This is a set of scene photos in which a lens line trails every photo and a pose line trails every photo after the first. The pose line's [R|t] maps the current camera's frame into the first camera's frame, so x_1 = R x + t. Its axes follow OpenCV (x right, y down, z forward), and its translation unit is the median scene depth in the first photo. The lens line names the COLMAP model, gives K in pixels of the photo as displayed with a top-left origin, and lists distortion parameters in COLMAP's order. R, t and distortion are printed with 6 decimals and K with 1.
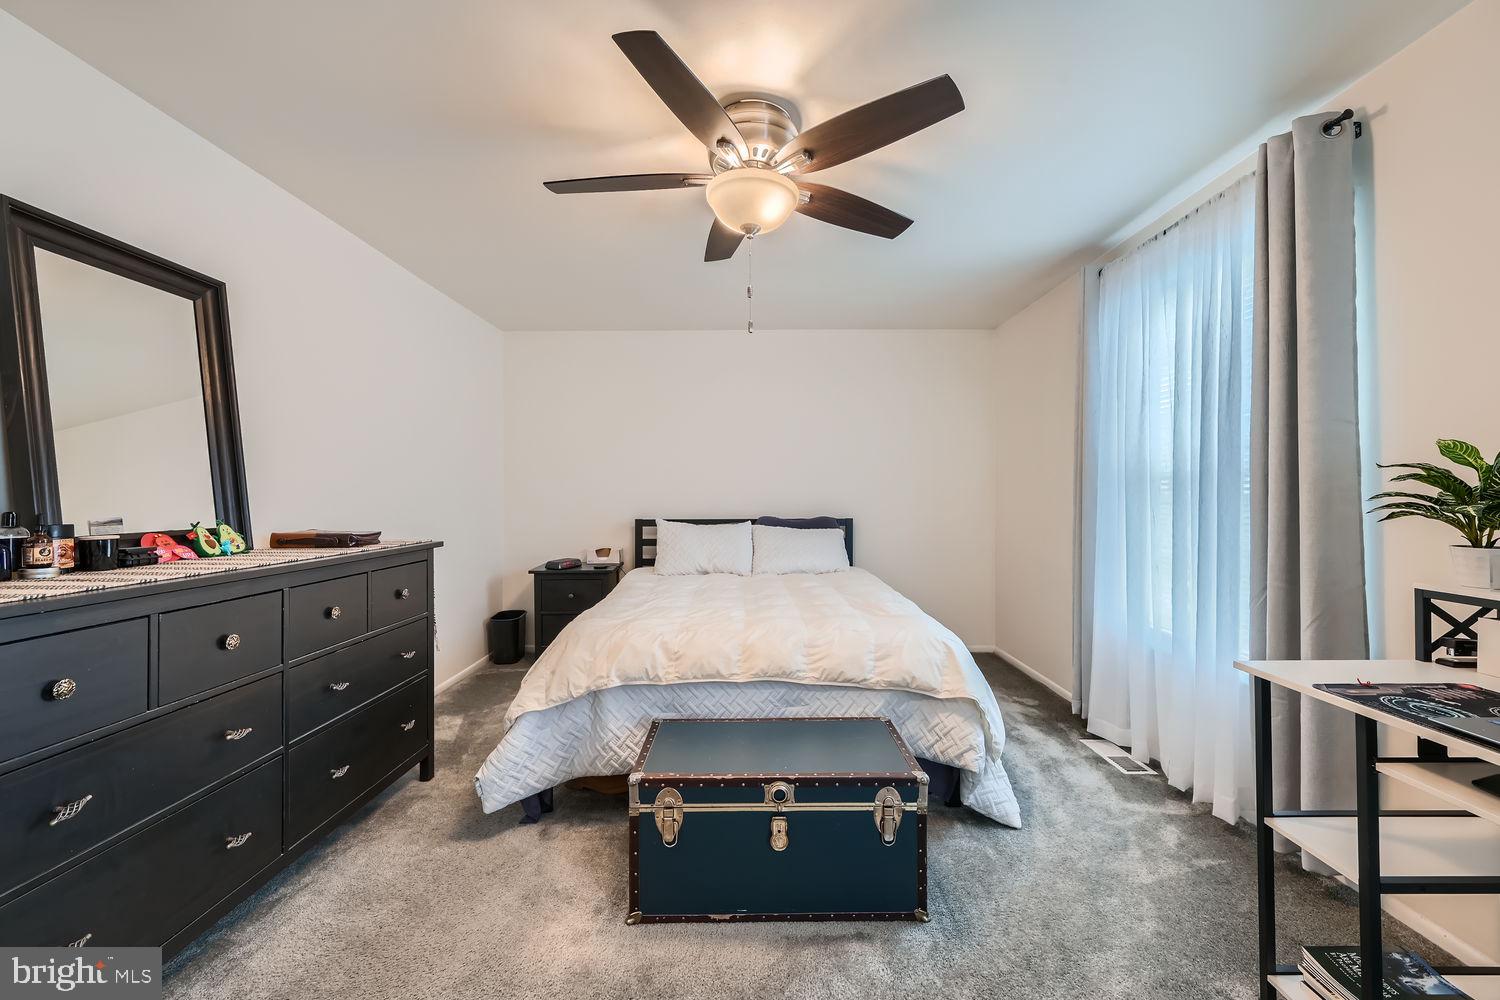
lens RADIAL K [[598.0, 0, 751.8], [0, 598.0, 489.8], [0, 0, 1]] dist [-0.002887, 0.000045]
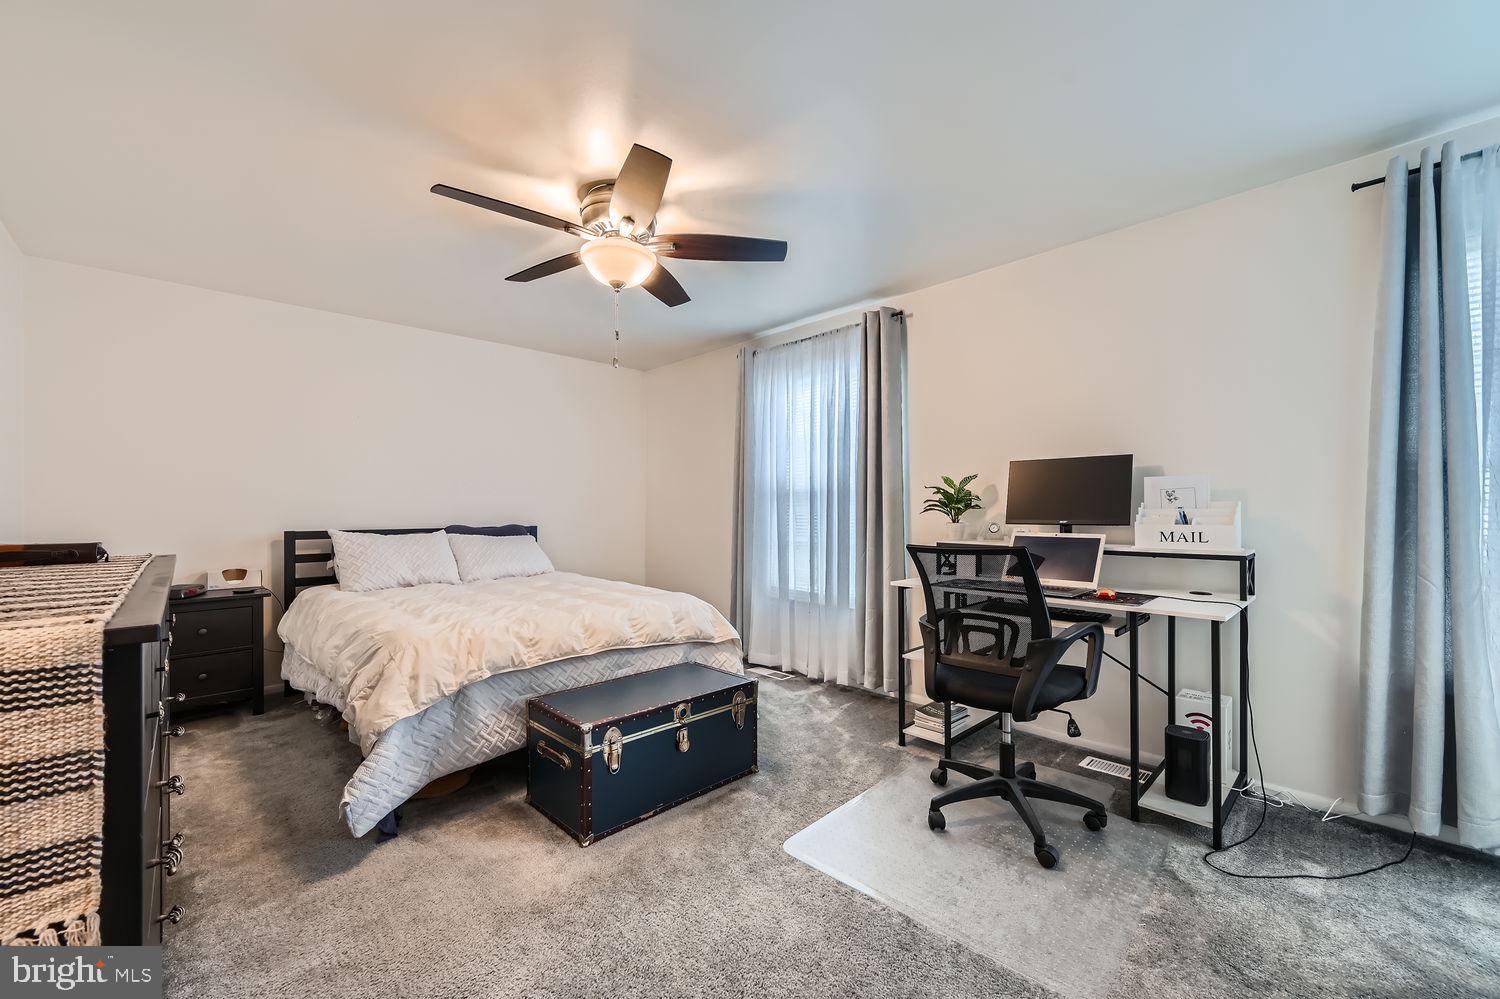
lens RADIAL K [[598.0, 0, 746.3], [0, 598.0, 508.0], [0, 0, 1]] dist [-0.002887, 0.000045]
pose [[0.721157, 0.002969, 0.692765, -0.642627], [-0.005132, 0.999986, 0.001056, 0.026044], [-0.692753, -0.004317, 0.721162, -0.081311]]
